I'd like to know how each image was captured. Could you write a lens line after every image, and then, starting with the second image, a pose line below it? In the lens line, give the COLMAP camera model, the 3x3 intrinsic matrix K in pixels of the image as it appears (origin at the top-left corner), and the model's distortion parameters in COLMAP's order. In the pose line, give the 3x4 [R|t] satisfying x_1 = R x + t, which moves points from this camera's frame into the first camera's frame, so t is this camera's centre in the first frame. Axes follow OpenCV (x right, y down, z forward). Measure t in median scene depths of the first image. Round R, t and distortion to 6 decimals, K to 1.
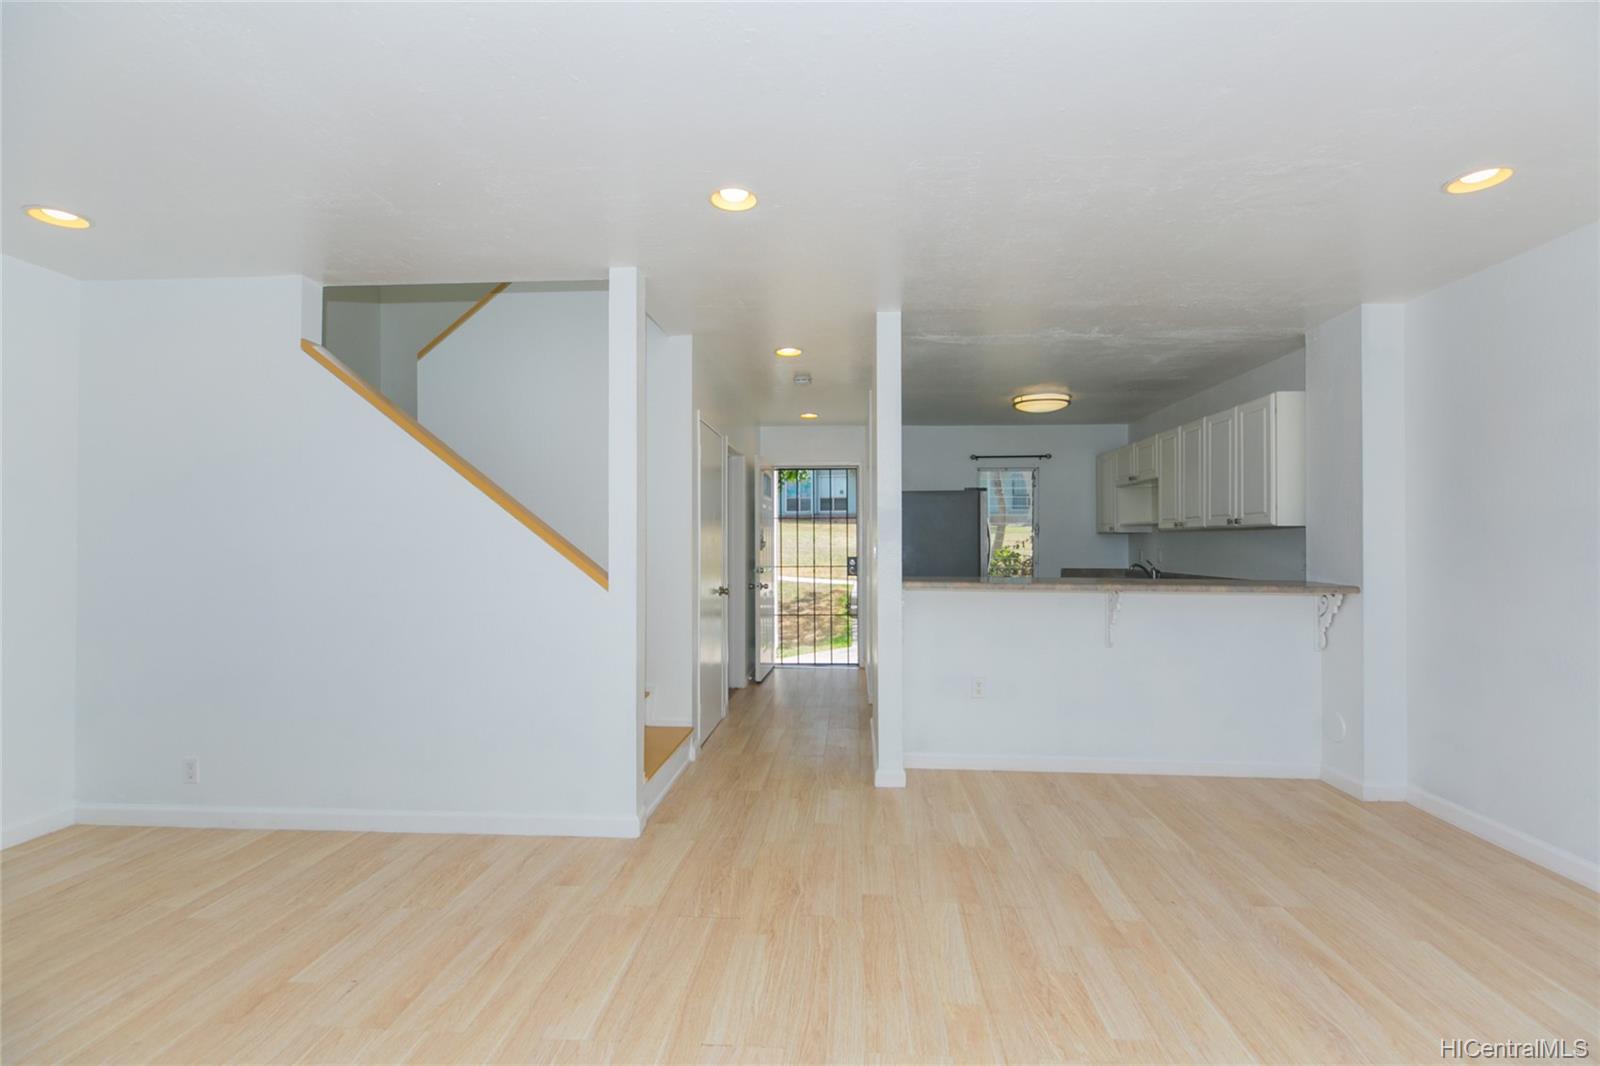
lens RADIAL K [[721.3, 0, 800.0], [0, 721.3, 533.0], [0, 0, 1]] dist [0.004938, 0.000328]
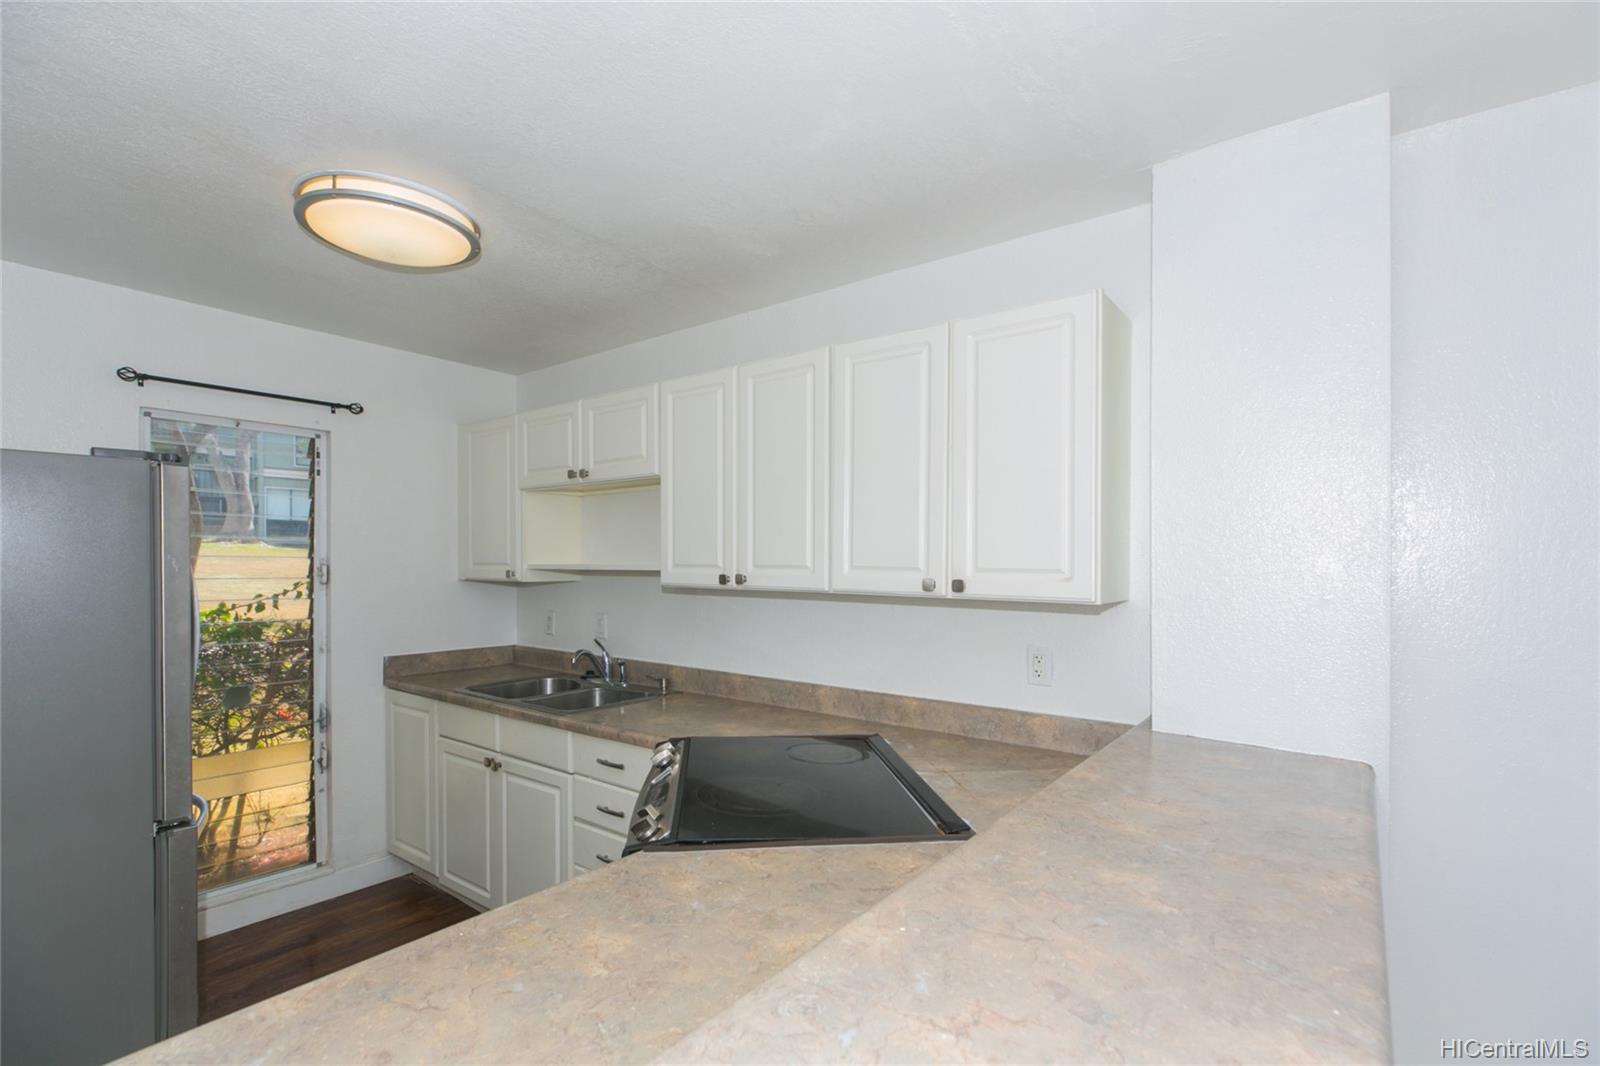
lens RADIAL K [[735.2, 0, 806.5], [0, 735.2, 571.5], [0, 0, 1]] dist [0.020508, 0.000113]
pose [[0.553095, -0.010895, 0.833047, 0.231653], [-0.014316, 0.999643, 0.022579, -0.040760], [-0.832995, -0.024415, 0.552741, 1.023060]]
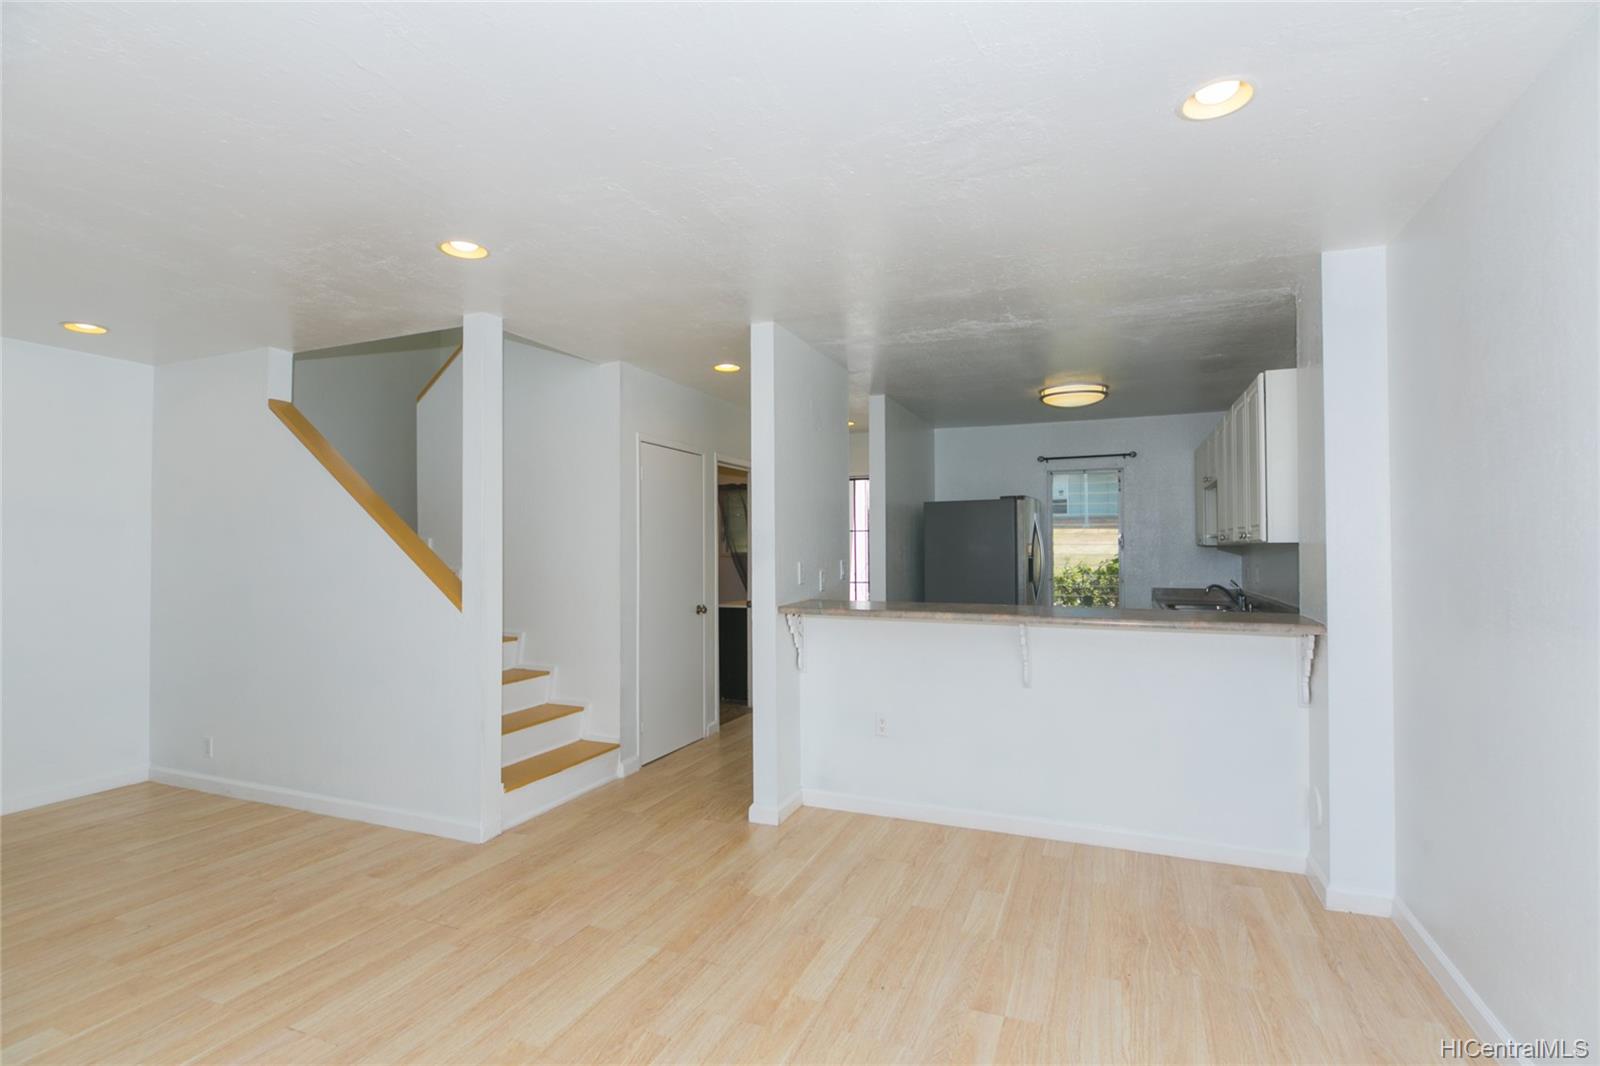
lens RADIAL K [[759.9, 0, 800.0], [0, 759.9, 533.0], [0, 0, 1]] dist [-0.002707, -0.001441]
pose [[0.946557, -0.012701, -0.322287, 0.517965], [0.010191, 0.999903, -0.009472, -0.020293], [0.322376, 0.005681, 0.946595, 0.073164]]
